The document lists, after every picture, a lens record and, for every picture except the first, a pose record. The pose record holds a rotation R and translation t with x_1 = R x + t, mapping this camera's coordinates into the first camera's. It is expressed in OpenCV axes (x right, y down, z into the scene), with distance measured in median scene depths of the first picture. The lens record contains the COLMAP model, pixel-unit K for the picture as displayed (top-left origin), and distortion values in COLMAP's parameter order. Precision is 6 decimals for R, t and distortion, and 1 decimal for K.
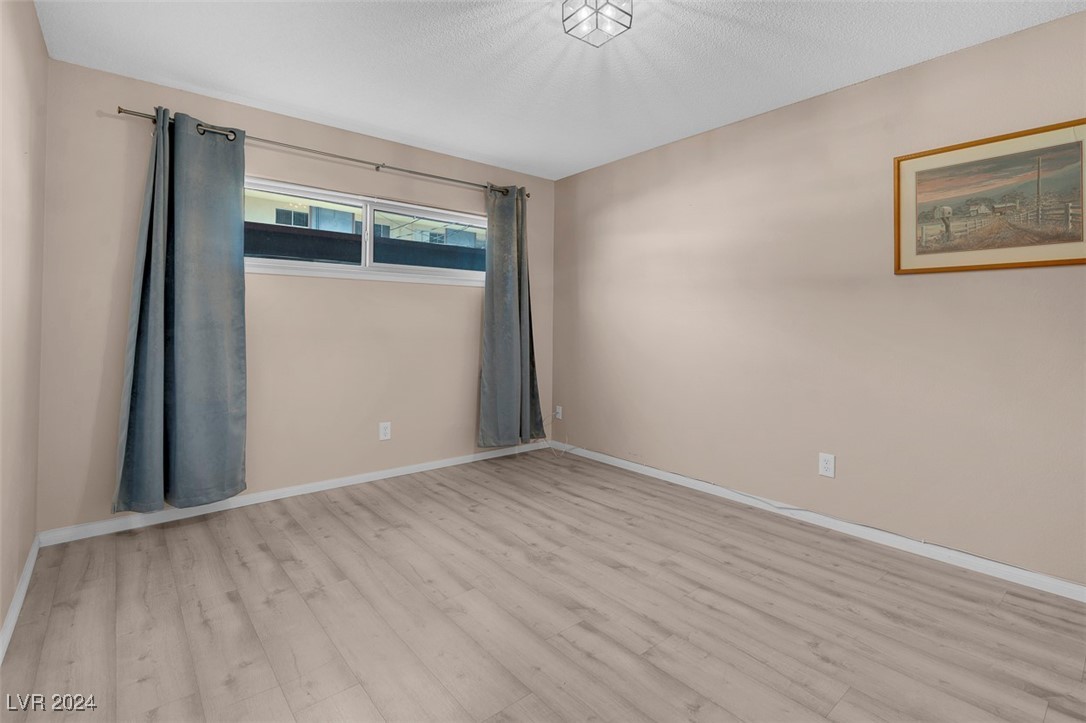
lens RADIAL K [[511.7, 0, 540.3], [0, 511.7, 315.5], [0, 0, 1]] dist [-0.001867, -0.000129]
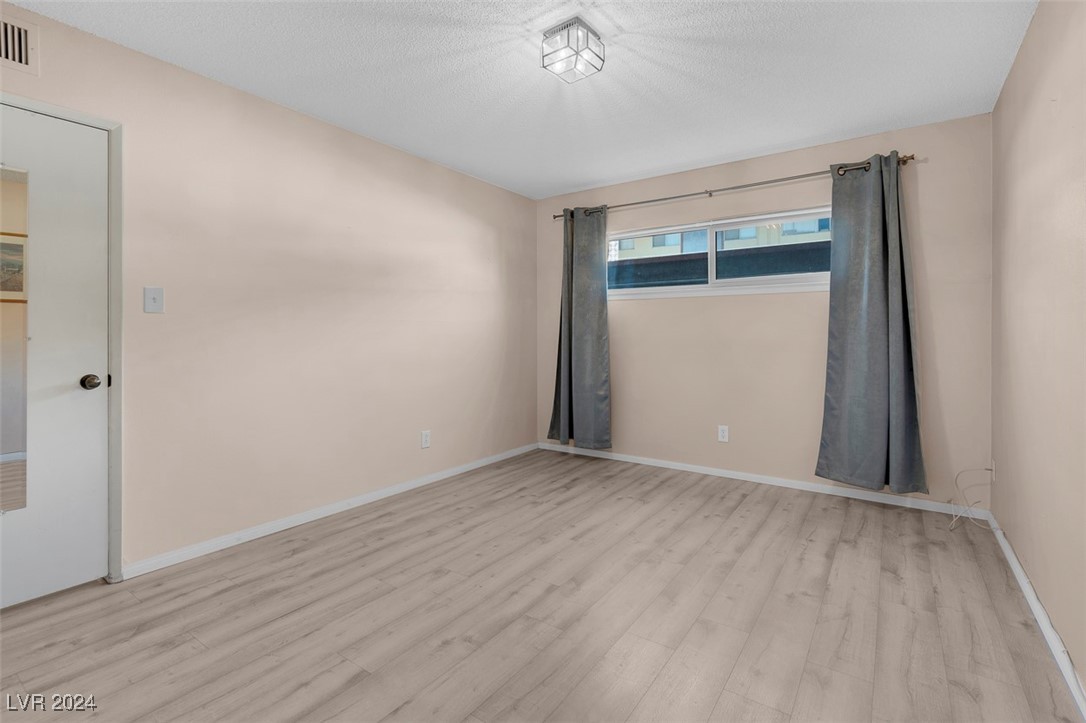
lens RADIAL K [[503.1, 0, 539.9], [0, 503.1, 335.1], [0, 0, 1]] dist [-0.001275, 0.000675]
pose [[0.254670, -0.004874, -0.967016, 0.912065], [0.017993, 0.999838, -0.000301, 0.014868], [0.966861, -0.017323, 0.254717, 0.515231]]
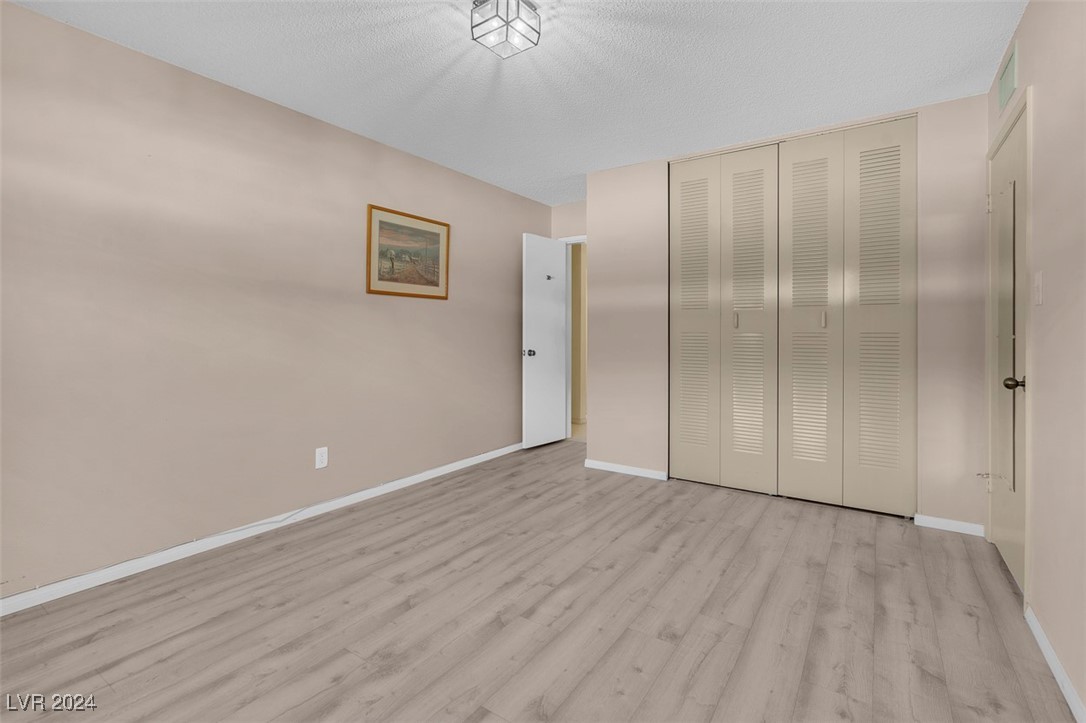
lens RADIAL K [[503.1, 0, 539.9], [0, 503.1, 335.1], [0, 0, 1]] dist [-0.001275, 0.000675]
pose [[-0.276632, -0.010607, 0.960917, -0.693476], [-0.018528, 0.999812, 0.005702, 0.012986], [-0.960797, -0.016227, -0.276777, 0.959606]]
